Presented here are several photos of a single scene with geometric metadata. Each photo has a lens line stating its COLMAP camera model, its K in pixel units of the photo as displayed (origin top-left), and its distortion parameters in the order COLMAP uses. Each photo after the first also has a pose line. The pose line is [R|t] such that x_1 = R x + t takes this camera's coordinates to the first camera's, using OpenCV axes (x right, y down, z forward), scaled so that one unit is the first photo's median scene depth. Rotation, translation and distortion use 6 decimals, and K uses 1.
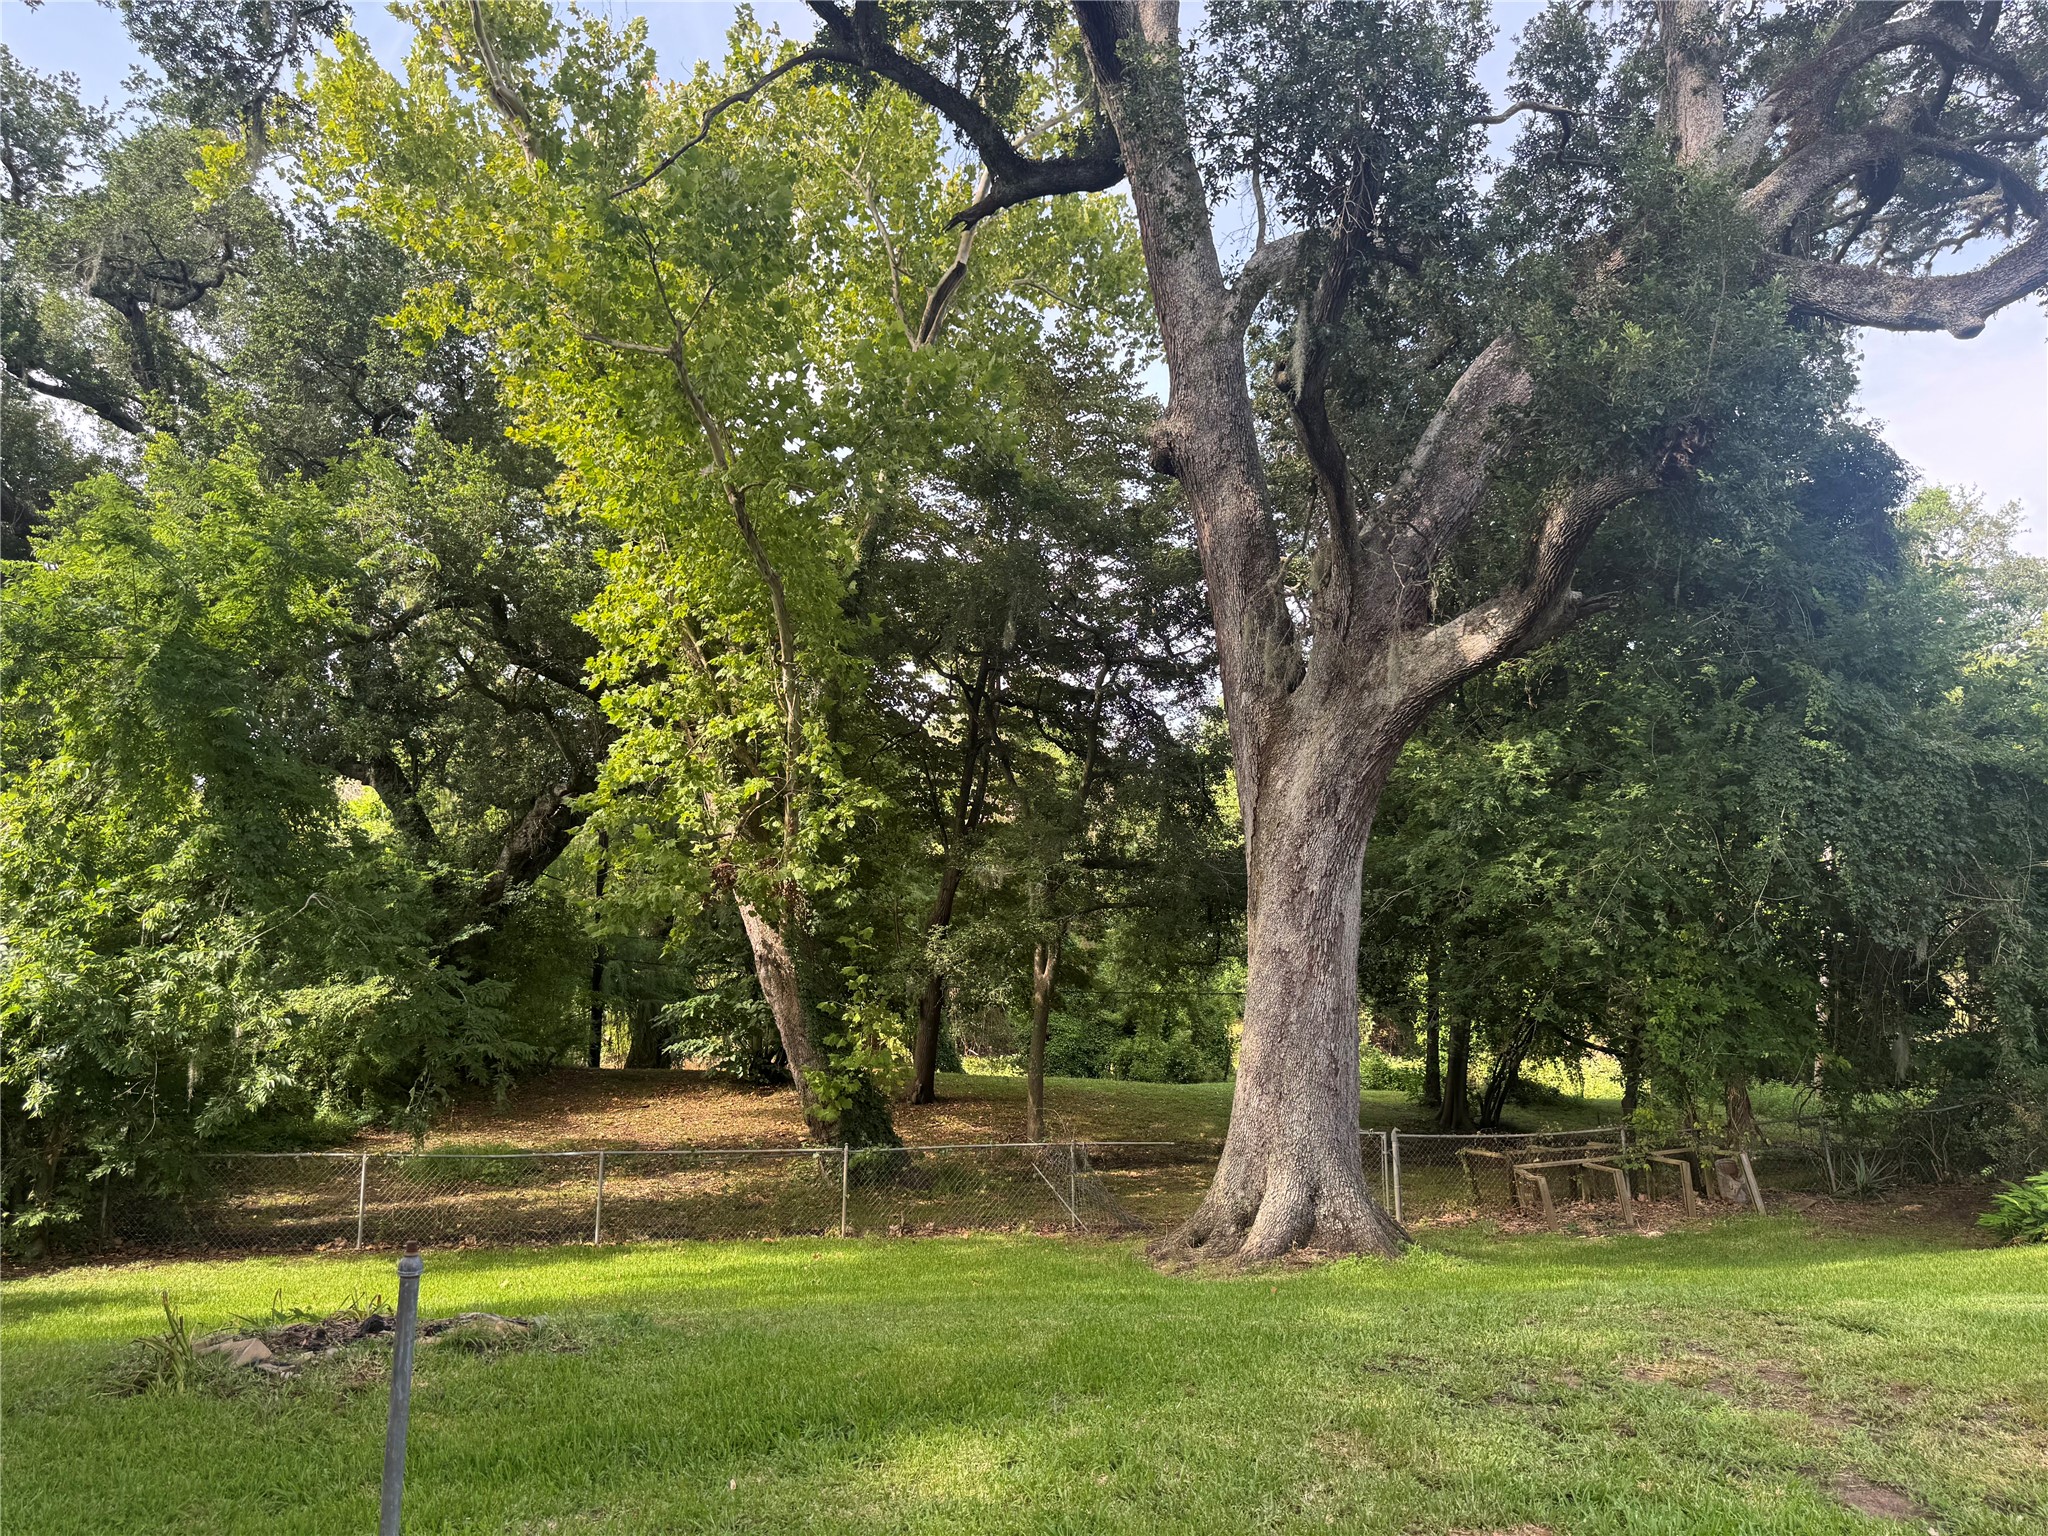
lens RADIAL K [[1433.4, 0, 1023.8], [0, 1433.4, 757.2], [0, 0, 1]] dist [0.060170, -0.064125]
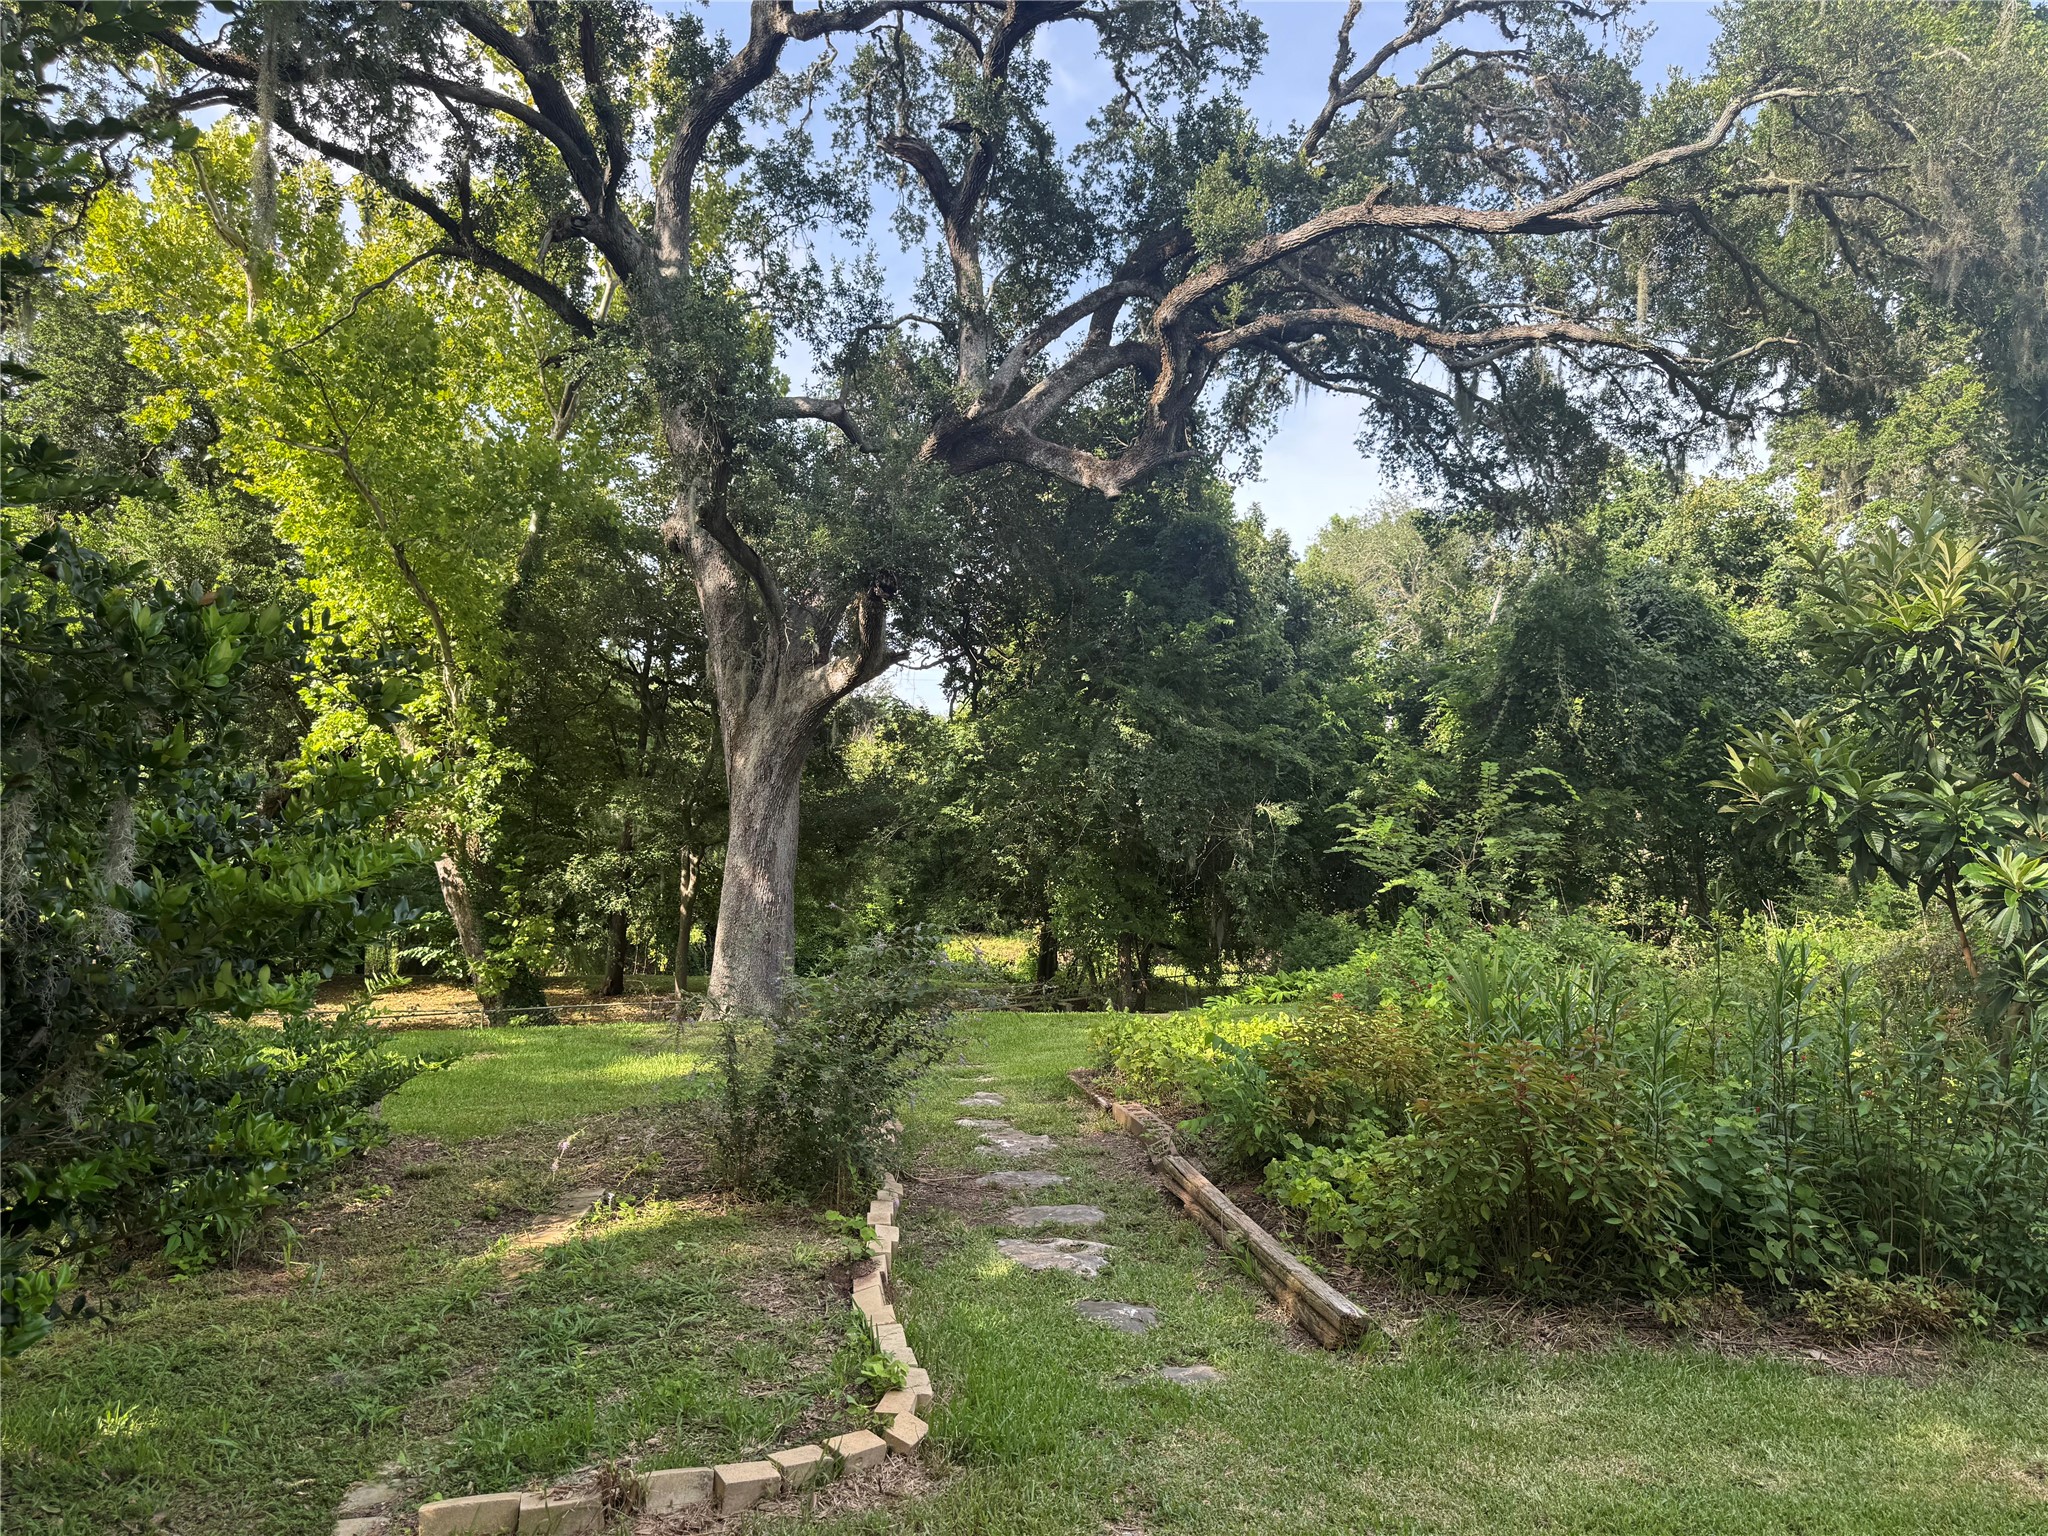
lens RADIAL K [[1433.4, 0, 1023.8], [0, 1433.4, 757.2], [0, 0, 1]] dist [0.060170, -0.064125]
pose [[0.995520, 0.004966, 0.094418, 0.241031], [-0.009130, 0.999002, 0.043720, -0.039810], [-0.094106, -0.044386, 0.994572, -0.403558]]
